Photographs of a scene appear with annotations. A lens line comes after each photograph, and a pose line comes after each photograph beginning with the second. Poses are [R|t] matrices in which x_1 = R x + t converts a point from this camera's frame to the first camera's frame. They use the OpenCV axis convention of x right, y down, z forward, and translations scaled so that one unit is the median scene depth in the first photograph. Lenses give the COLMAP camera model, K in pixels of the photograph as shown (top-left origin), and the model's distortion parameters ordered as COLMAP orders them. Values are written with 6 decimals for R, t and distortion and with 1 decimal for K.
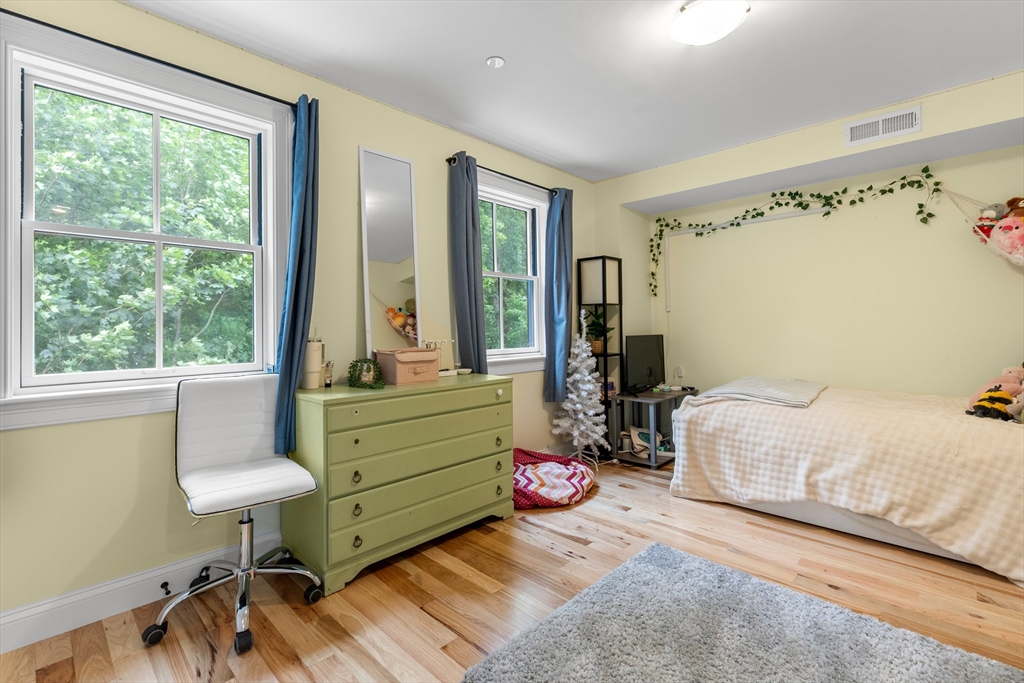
lens RADIAL K [[459.1, 0, 513.7], [0, 459.1, 318.9], [0, 0, 1]] dist [0.001168, 0.000216]
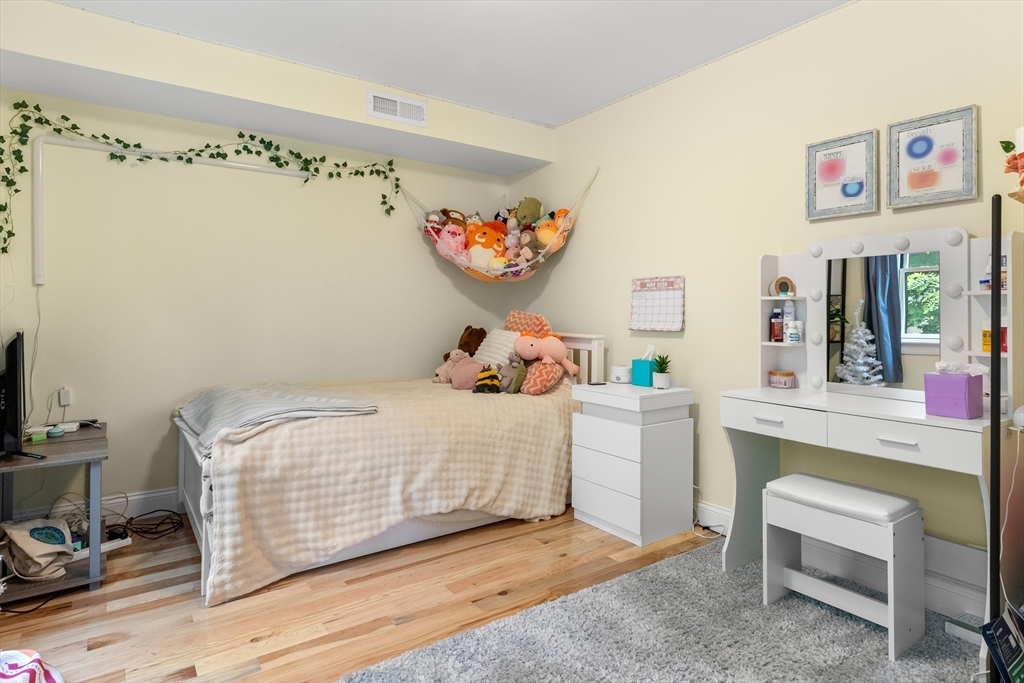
lens RADIAL K [[565.0, 0, 512.4], [0, 565.0, 304.5], [0, 0, 1]] dist [0.004925, 0.001575]
pose [[0.190459, 0.023940, 0.981403, -0.332348], [-0.022939, 0.999538, -0.019931, 0.012059], [-0.981427, -0.018716, 0.190920, 0.572403]]
